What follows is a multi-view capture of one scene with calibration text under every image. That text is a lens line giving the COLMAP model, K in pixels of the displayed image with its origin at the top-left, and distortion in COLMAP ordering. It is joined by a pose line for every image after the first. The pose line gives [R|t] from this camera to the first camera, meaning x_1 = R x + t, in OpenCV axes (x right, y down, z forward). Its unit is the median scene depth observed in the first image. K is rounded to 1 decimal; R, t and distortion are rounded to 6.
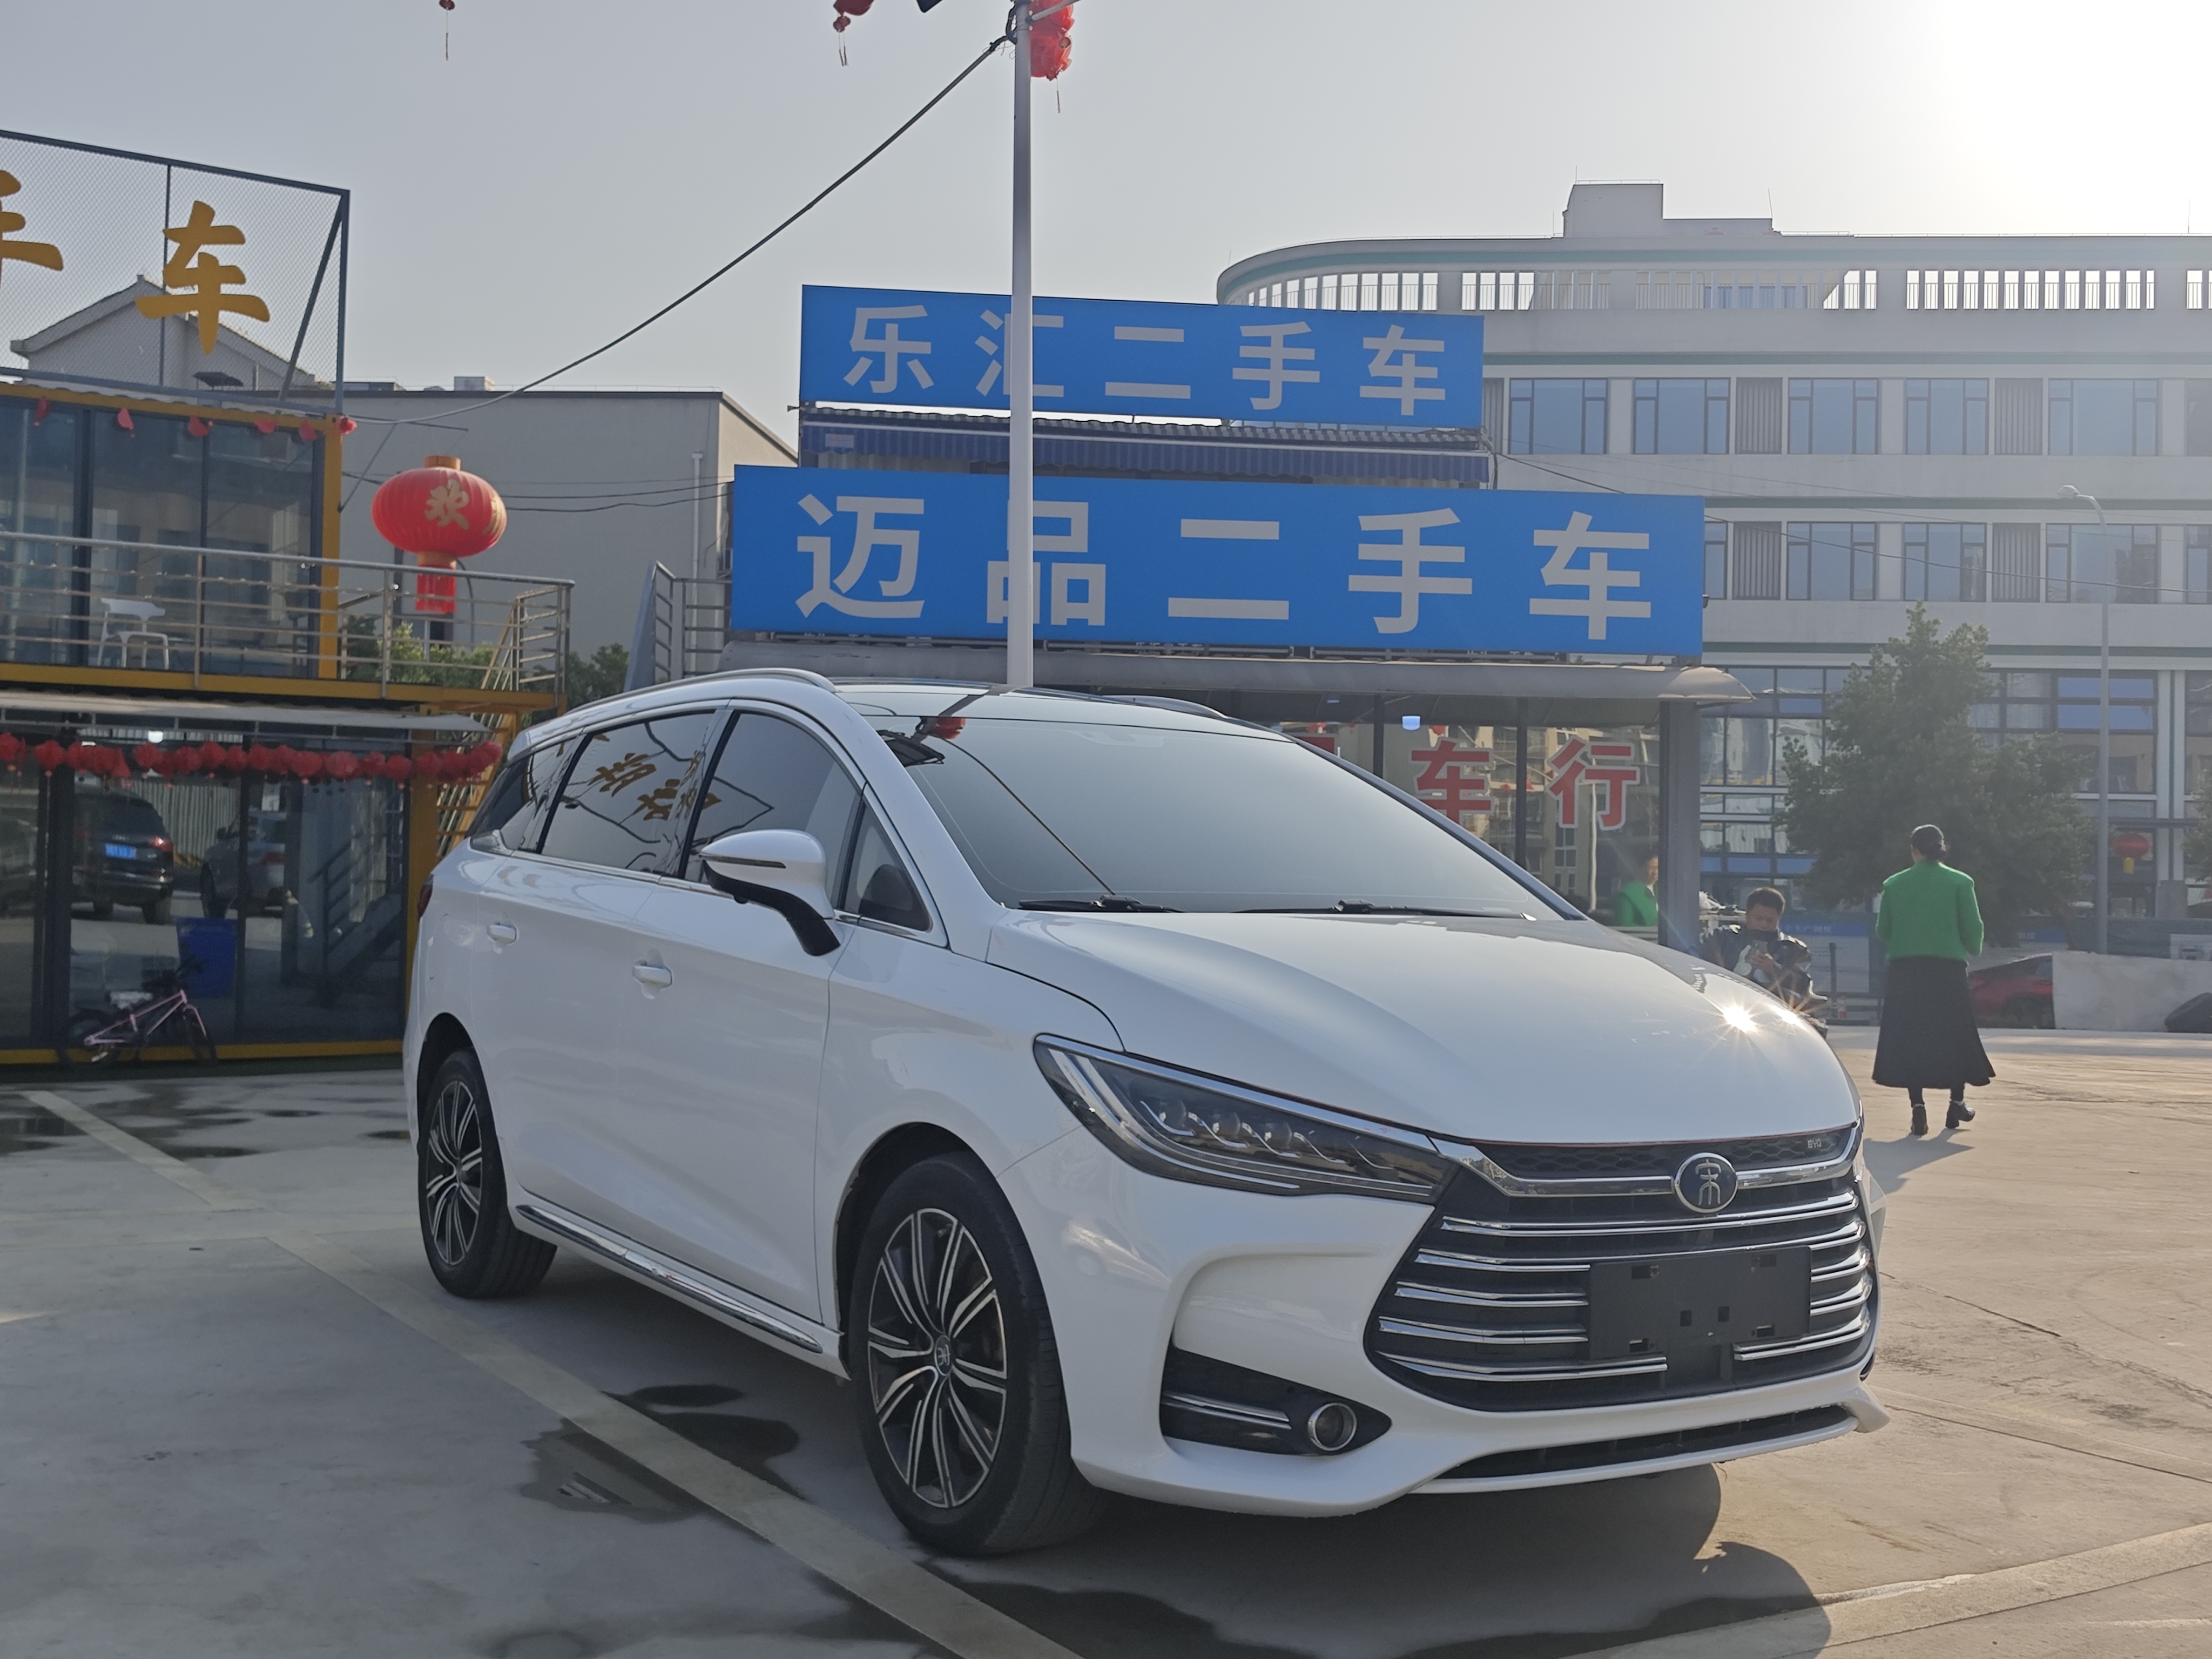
lens RADIAL K [[2304.1, 0, 1106.0], [0, 2304.1, 829.5], [0, 0, 1]] dist [-0.011384, -0.016484]
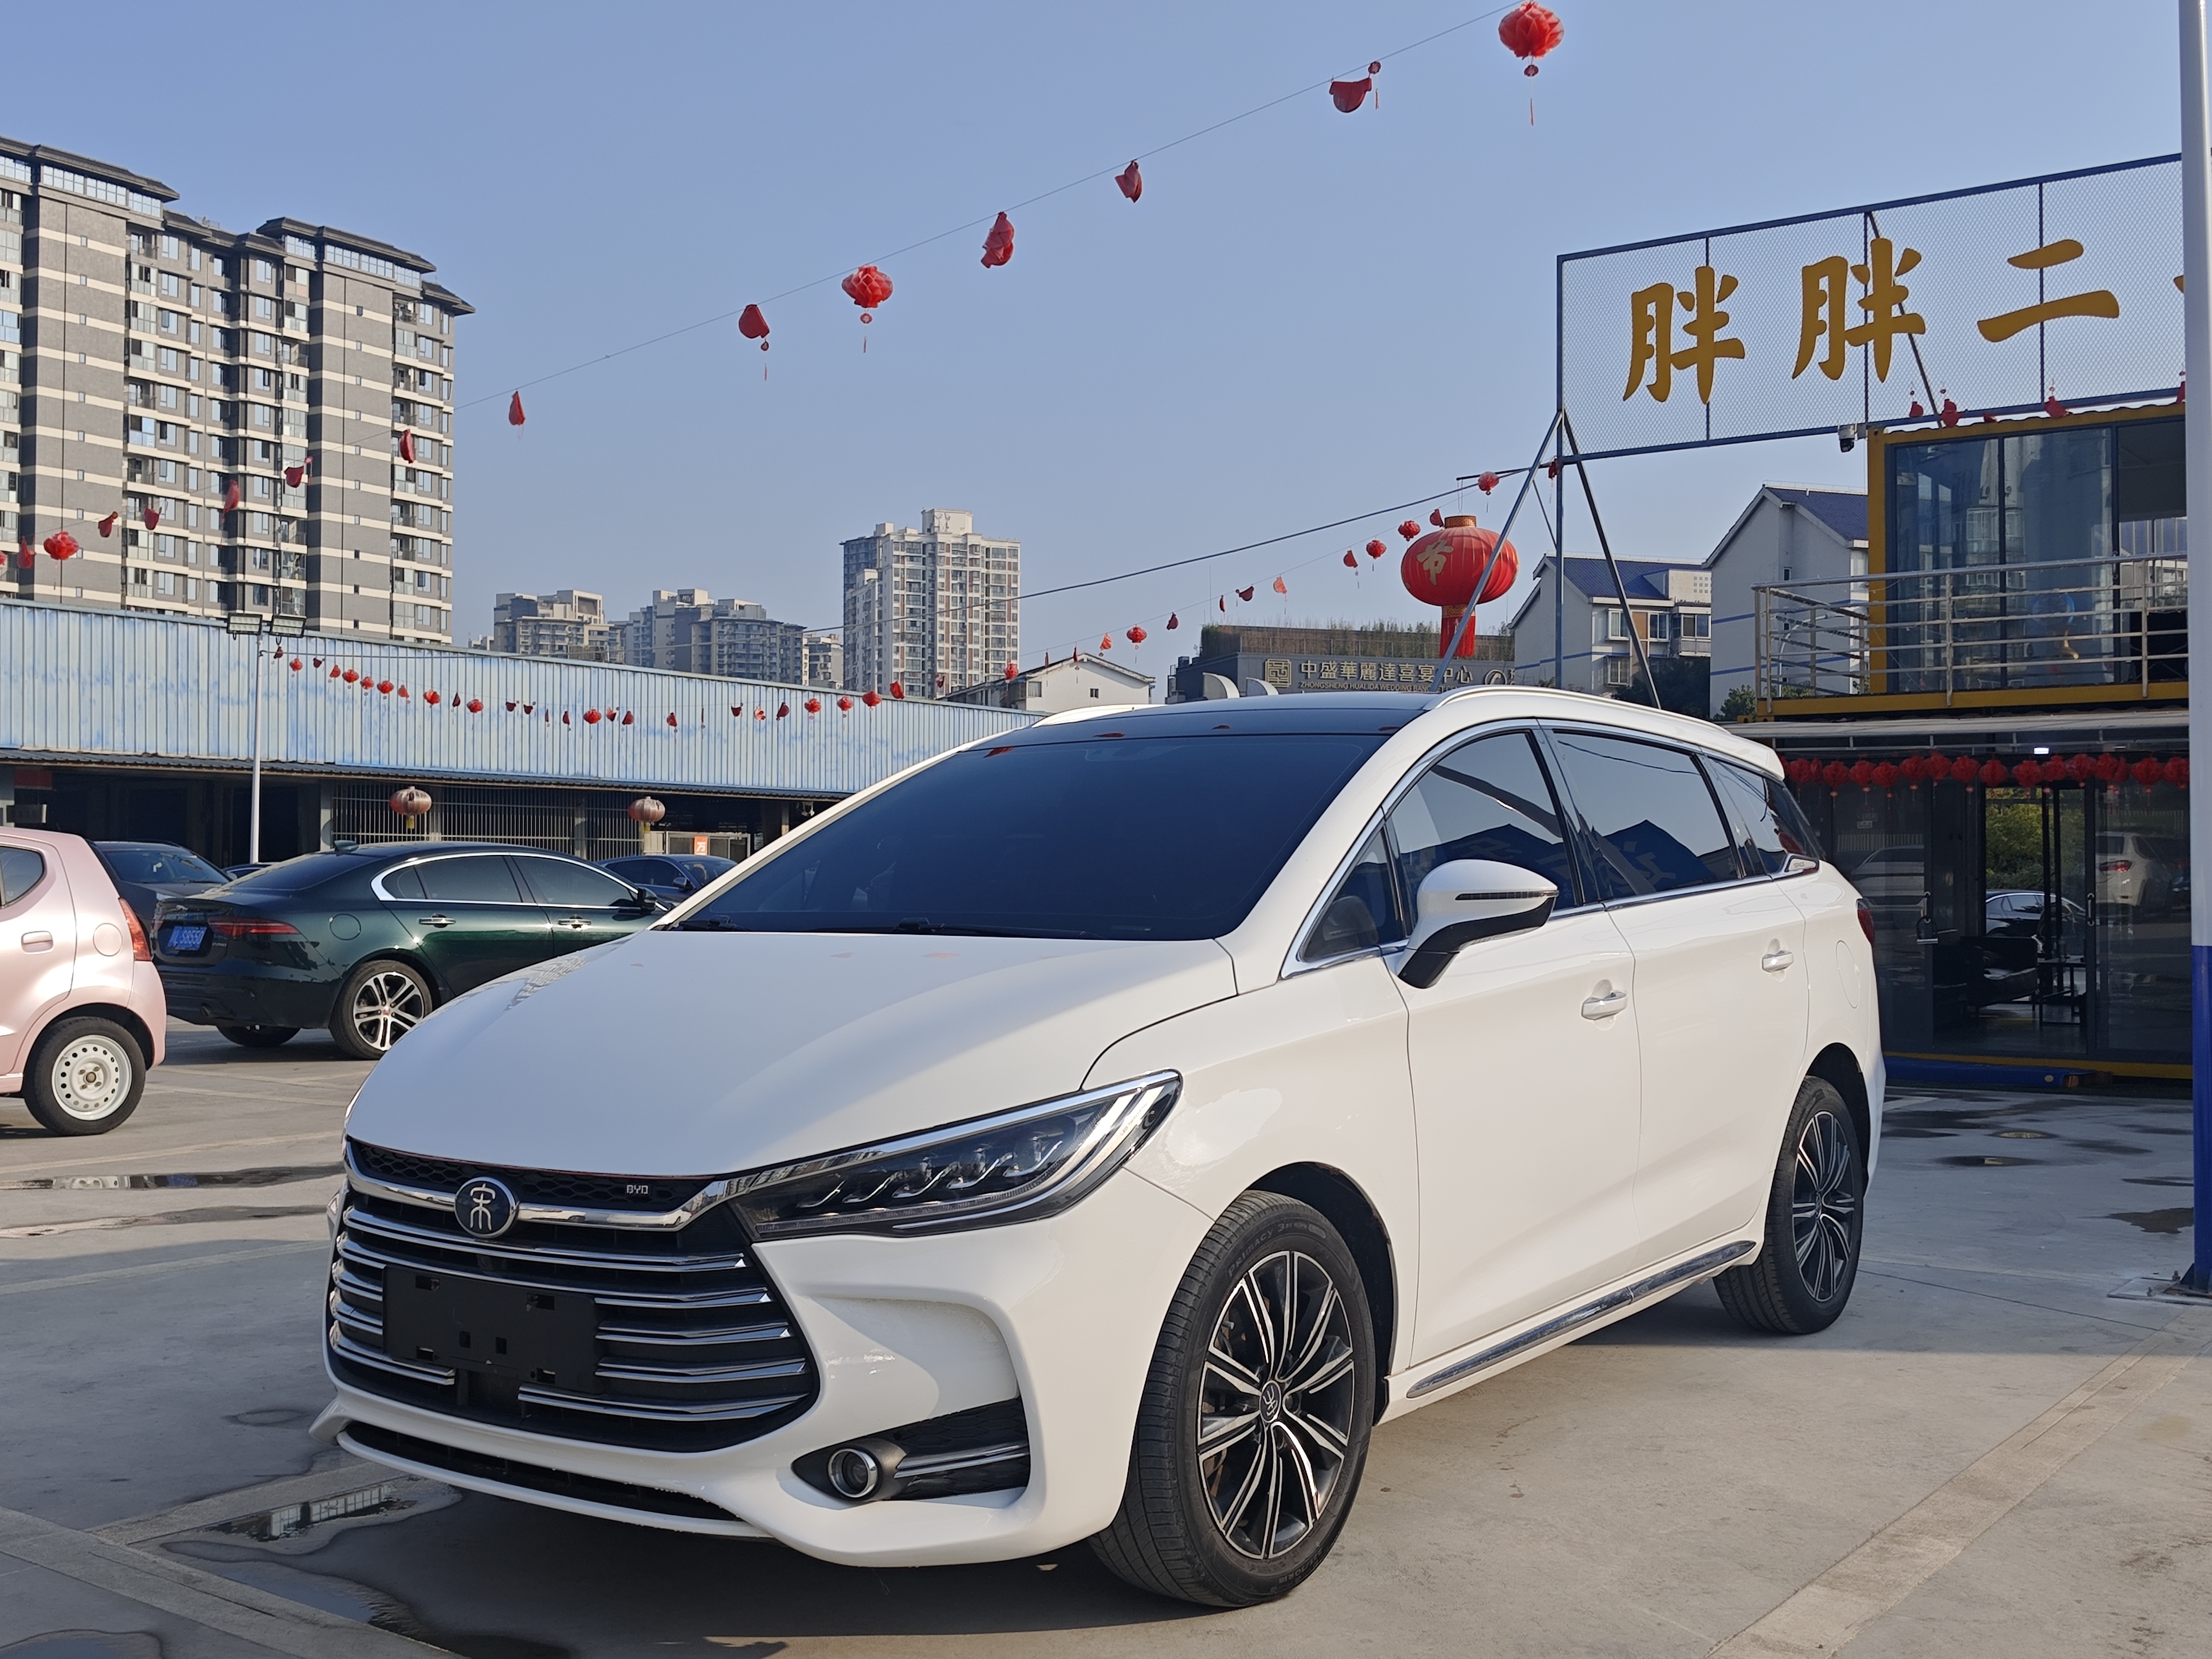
lens RADIAL K [[2304.1, 0, 1106.0], [0, 2304.1, 829.5], [0, 0, 1]] dist [-0.011384, -0.016484]
pose [[0.380269, -0.043806, -0.923838, 1.249208], [0.037324, 0.998791, -0.031996, 0.033224], [0.924123, -0.022314, 0.381444, 0.855751]]
